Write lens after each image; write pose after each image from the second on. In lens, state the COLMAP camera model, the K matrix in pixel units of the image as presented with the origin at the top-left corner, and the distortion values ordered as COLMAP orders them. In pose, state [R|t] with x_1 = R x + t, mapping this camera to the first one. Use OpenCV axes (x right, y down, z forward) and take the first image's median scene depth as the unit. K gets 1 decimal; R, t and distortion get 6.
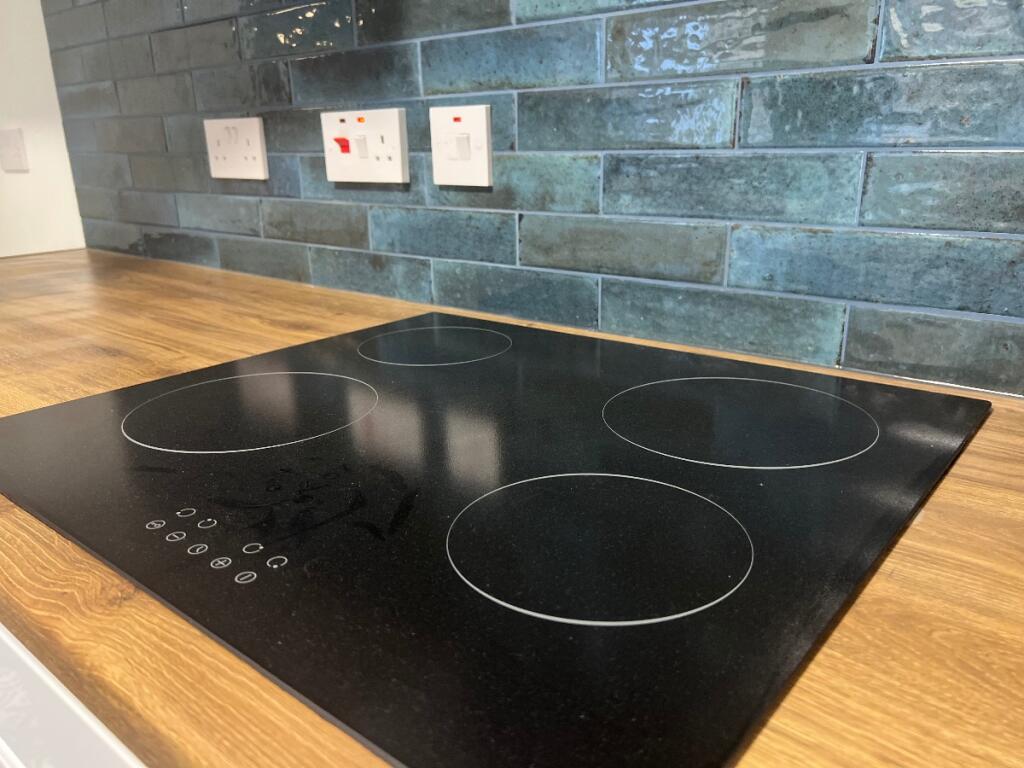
lens RADIAL K [[772.0, 0, 511.7], [0, 772.0, 387.8], [0, 0, 1]] dist [0.014501, 0.002355]
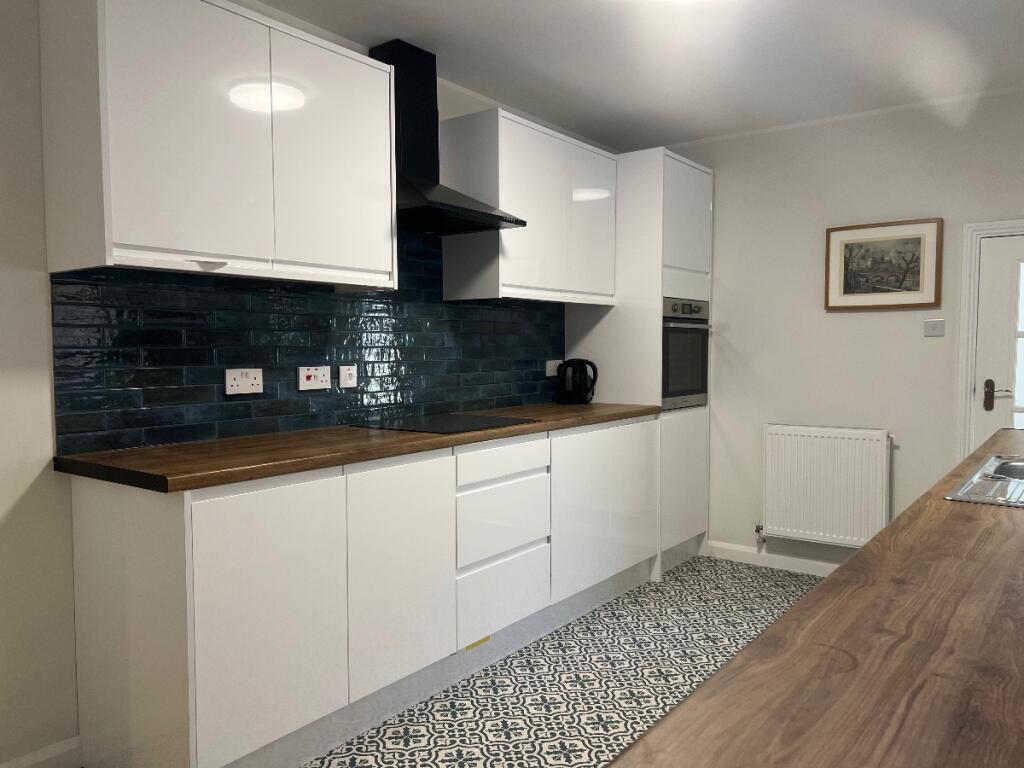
lens RADIAL K [[772.0, 0, 511.1], [0, 772.0, 390.5], [0, 0, 1]] dist [0.014501, 0.002355]
pose [[-0.062940, -0.038193, 0.997286, -3.269364], [0.308102, 0.949714, 0.055816, -0.200663], [-0.949269, 0.310779, -0.048007, 0.442155]]
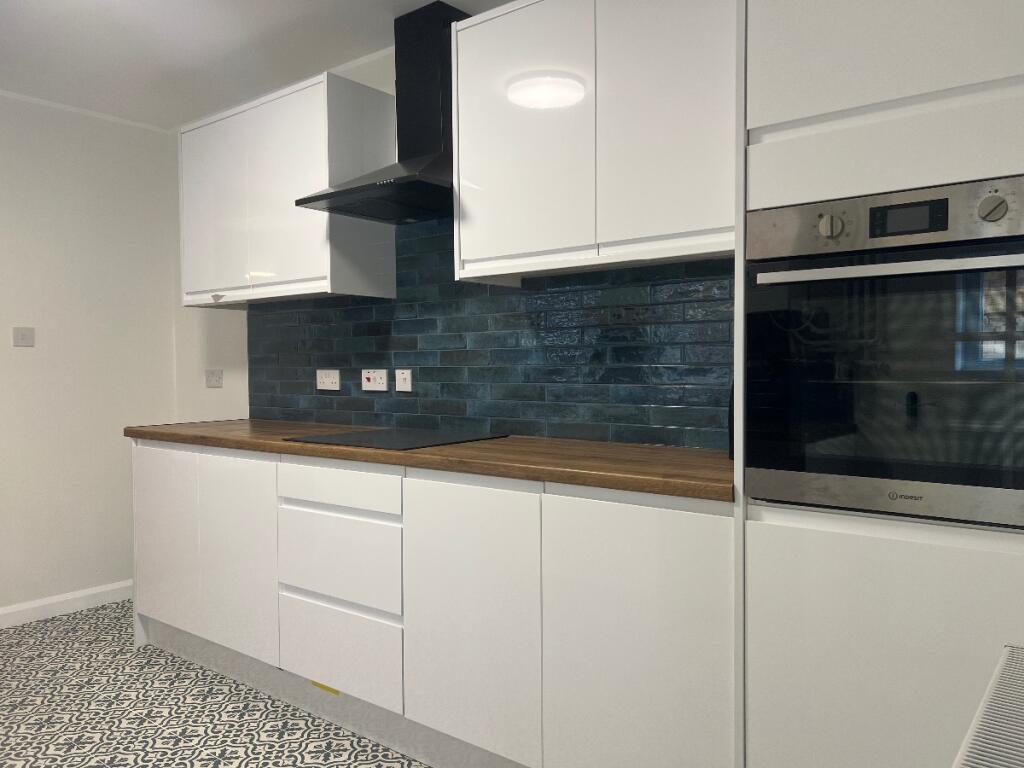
lens RADIAL K [[772.0, 0, 512.0], [0, 772.0, 374.9], [0, 0, 1]] dist [0.014501, 0.002355]
pose [[0.999477, 0.010406, 0.030631, 0.286008], [-0.000990, 0.956249, -0.292551, 0.619730], [-0.032335, 0.292368, 0.955759, -2.136676]]
